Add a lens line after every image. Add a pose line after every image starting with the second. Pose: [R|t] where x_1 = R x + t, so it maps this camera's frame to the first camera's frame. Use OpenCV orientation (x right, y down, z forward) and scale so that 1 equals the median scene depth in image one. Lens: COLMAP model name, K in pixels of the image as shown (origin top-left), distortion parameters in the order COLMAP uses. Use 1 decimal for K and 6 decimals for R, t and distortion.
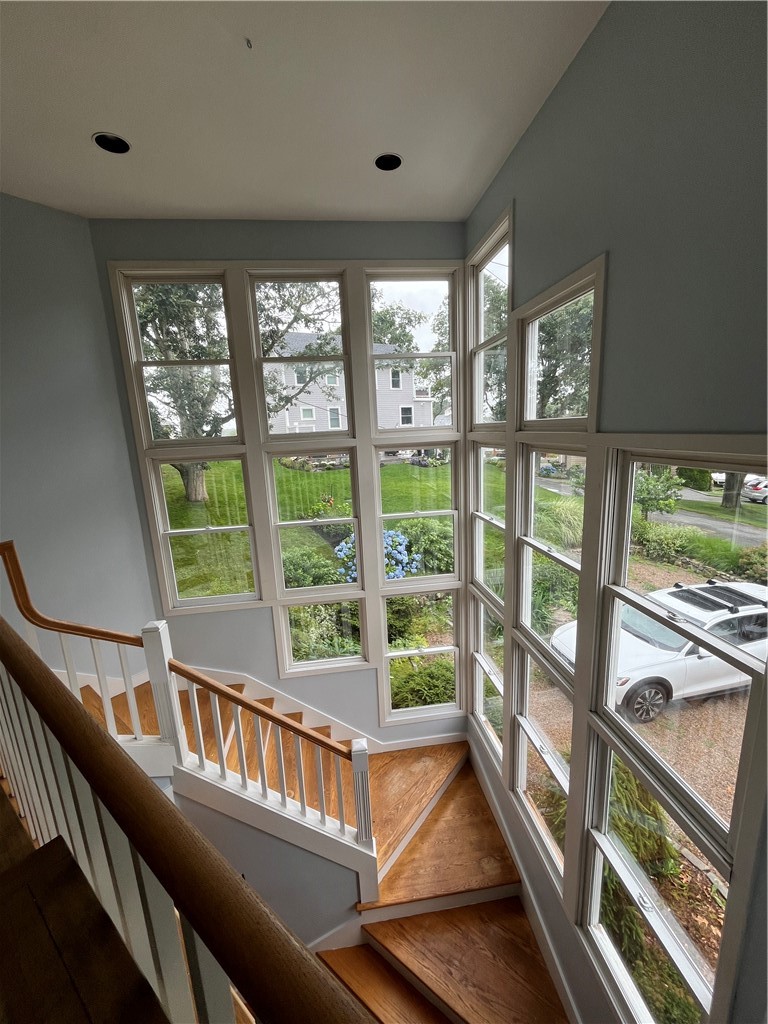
lens RADIAL K [[414.7, 0, 384.3], [0, 414.7, 515.2], [0, 0, 1]] dist [-0.003257, -0.000219]
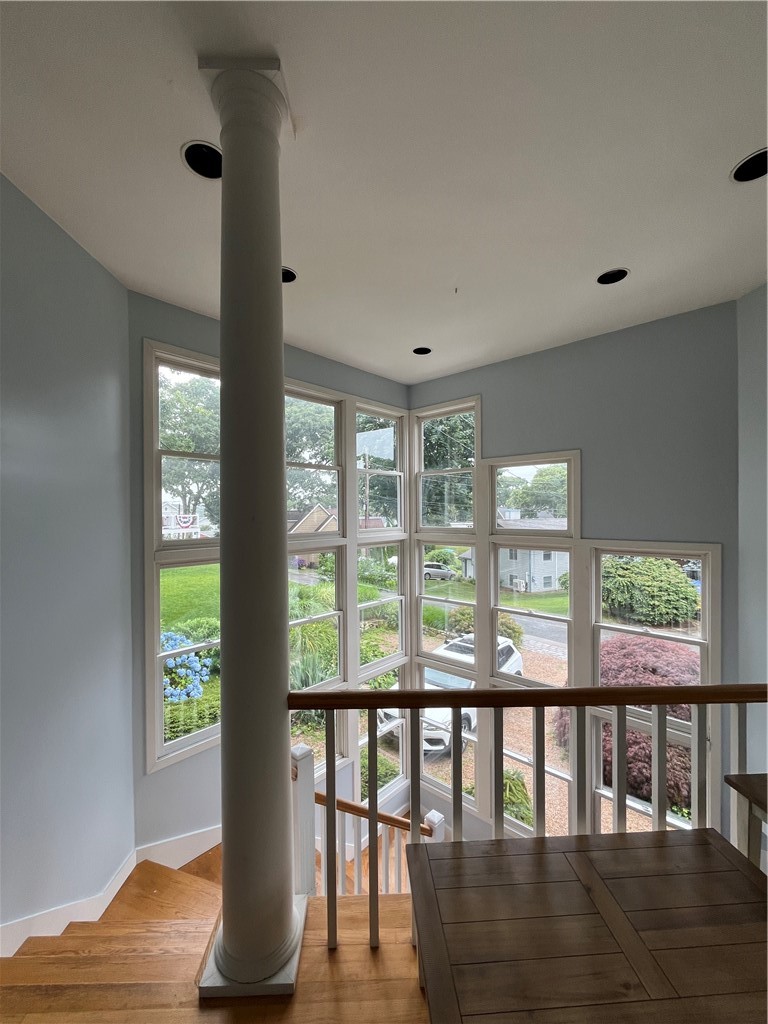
lens RADIAL K [[414.7, 0, 383.7], [0, 414.7, 514.5], [0, 0, 1]] dist [-0.003257, -0.000219]
pose [[0.763687, 0.036592, 0.644548, -0.709084], [0.104228, 0.978306, -0.179034, -0.036046], [-0.637117, 0.203906, 0.743306, 0.089798]]
